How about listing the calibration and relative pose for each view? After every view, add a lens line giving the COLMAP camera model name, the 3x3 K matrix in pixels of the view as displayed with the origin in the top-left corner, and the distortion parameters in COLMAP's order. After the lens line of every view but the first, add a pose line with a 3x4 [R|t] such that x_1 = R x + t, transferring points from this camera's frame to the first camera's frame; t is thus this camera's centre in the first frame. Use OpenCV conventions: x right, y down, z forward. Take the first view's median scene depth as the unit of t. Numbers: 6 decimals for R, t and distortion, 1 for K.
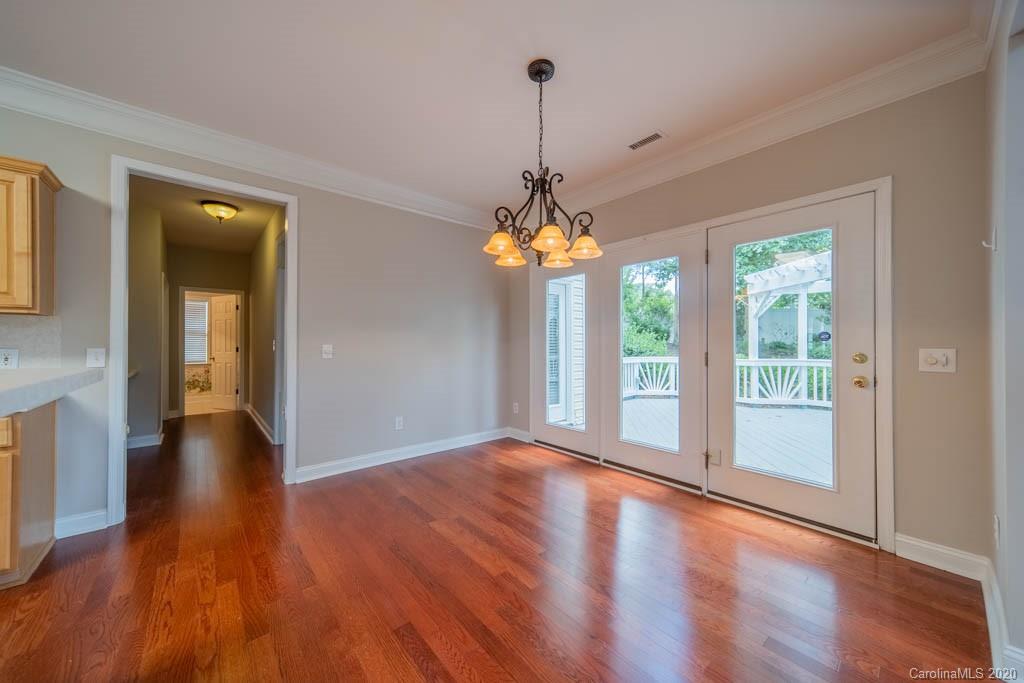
lens RADIAL K [[364.6, 0, 516.7], [0, 364.6, 343.6], [0, 0, 1]] dist [0.006021, 0.000921]
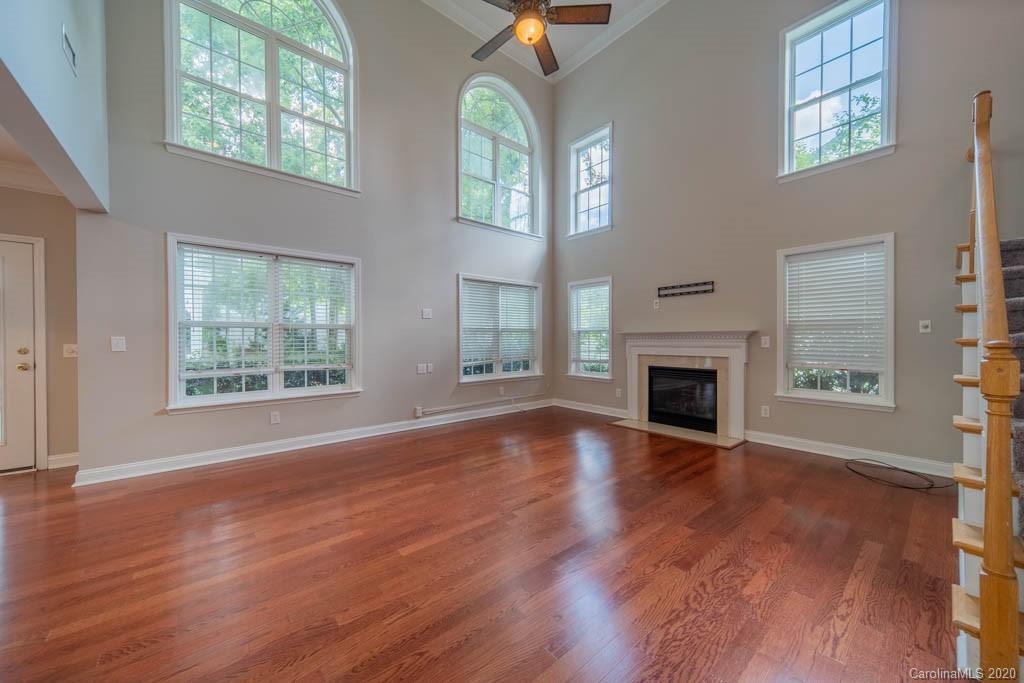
lens RADIAL K [[364.6, 0, 514.2], [0, 364.6, 339.3], [0, 0, 1]] dist [0.006021, 0.000921]
pose [[0.017754, -0.007267, 0.999816, -0.402457], [0.001906, 0.999972, 0.007234, -0.012003], [-0.999841, 0.001778, 0.017767, -0.768533]]
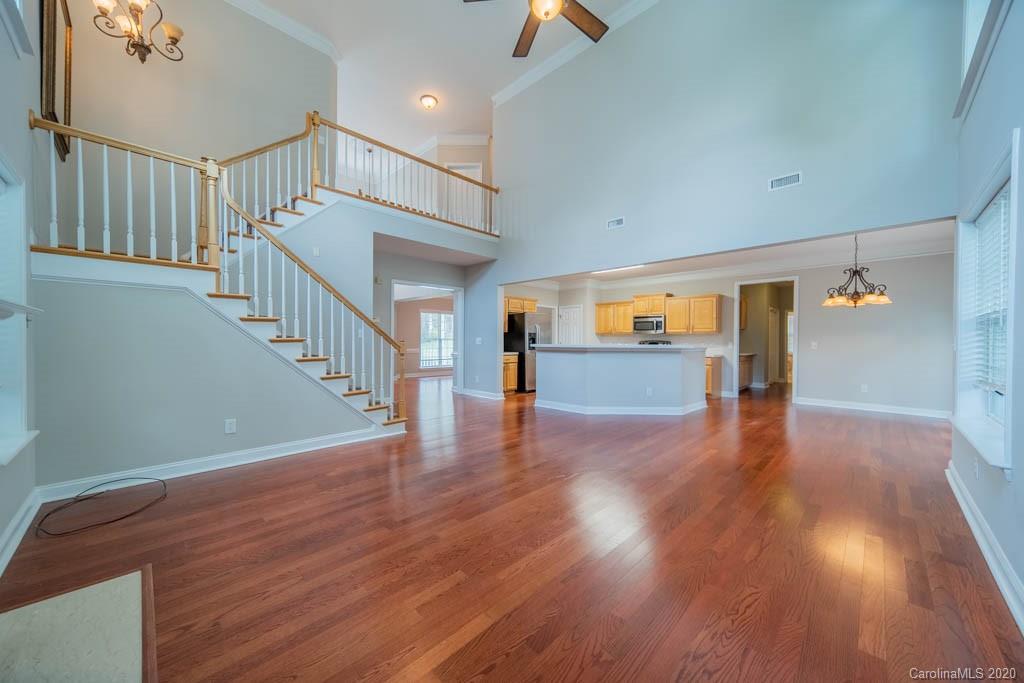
lens RADIAL K [[364.6, 0, 503.9], [0, 364.6, 342.1], [0, 0, 1]] dist [0.006021, 0.000921]
pose [[0.060670, 0.003963, -0.998150, 1.580607], [-0.006386, 0.999973, 0.003582, 0.010154], [0.998137, 0.006157, 0.060694, -0.967861]]
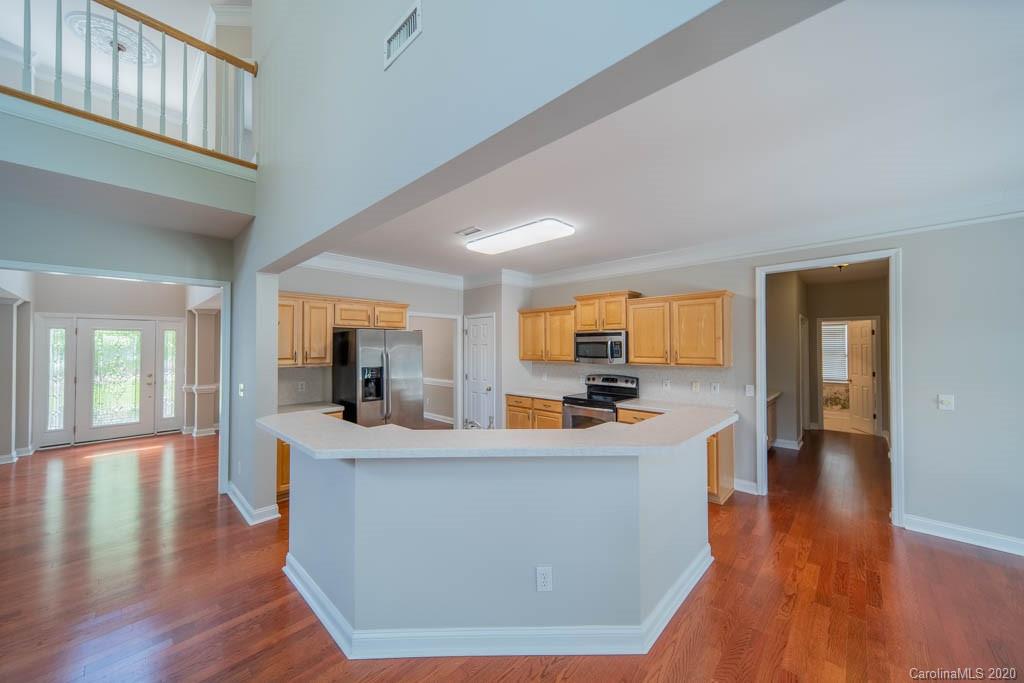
lens RADIAL K [[364.6, 0, 503.4], [0, 364.6, 341.7], [0, 0, 1]] dist [0.006021, 0.000921]
pose [[0.082242, -0.015452, -0.996493, 0.343462], [0.001519, 0.999881, -0.015379, -0.127546], [0.996611, -0.000248, 0.082255, -0.208926]]
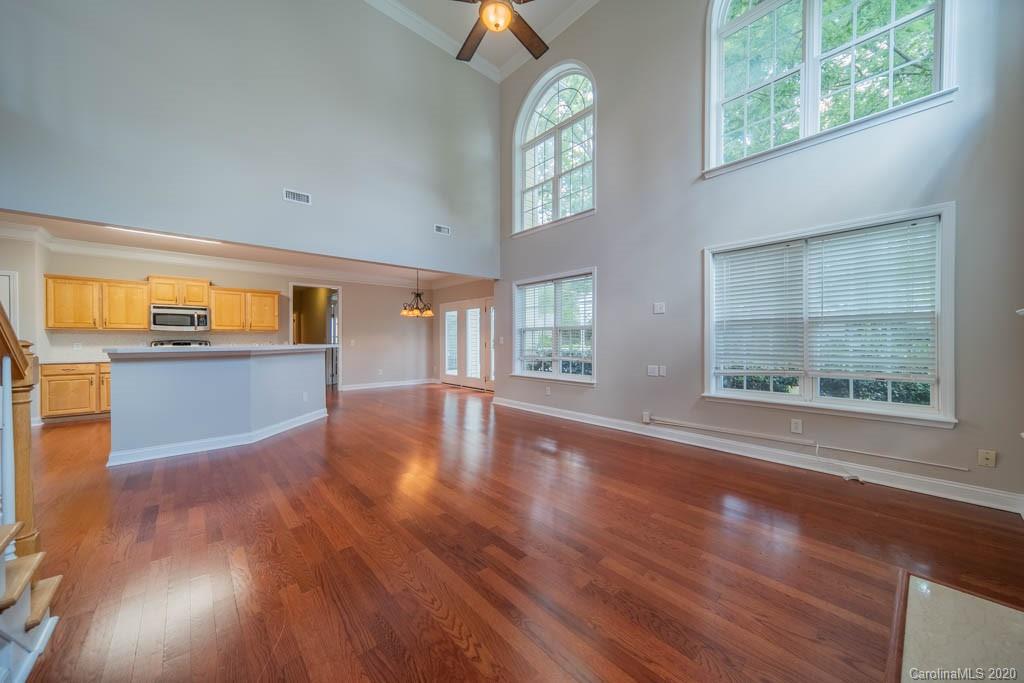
lens RADIAL K [[364.6, 0, 512.7], [0, 364.6, 342.9], [0, 0, 1]] dist [0.006021, 0.000921]
pose [[0.999954, -0.003483, 0.008959, 0.666786], [0.003448, 0.999986, 0.003903, 0.014163], [-0.008973, -0.003872, 0.999952, -1.788939]]
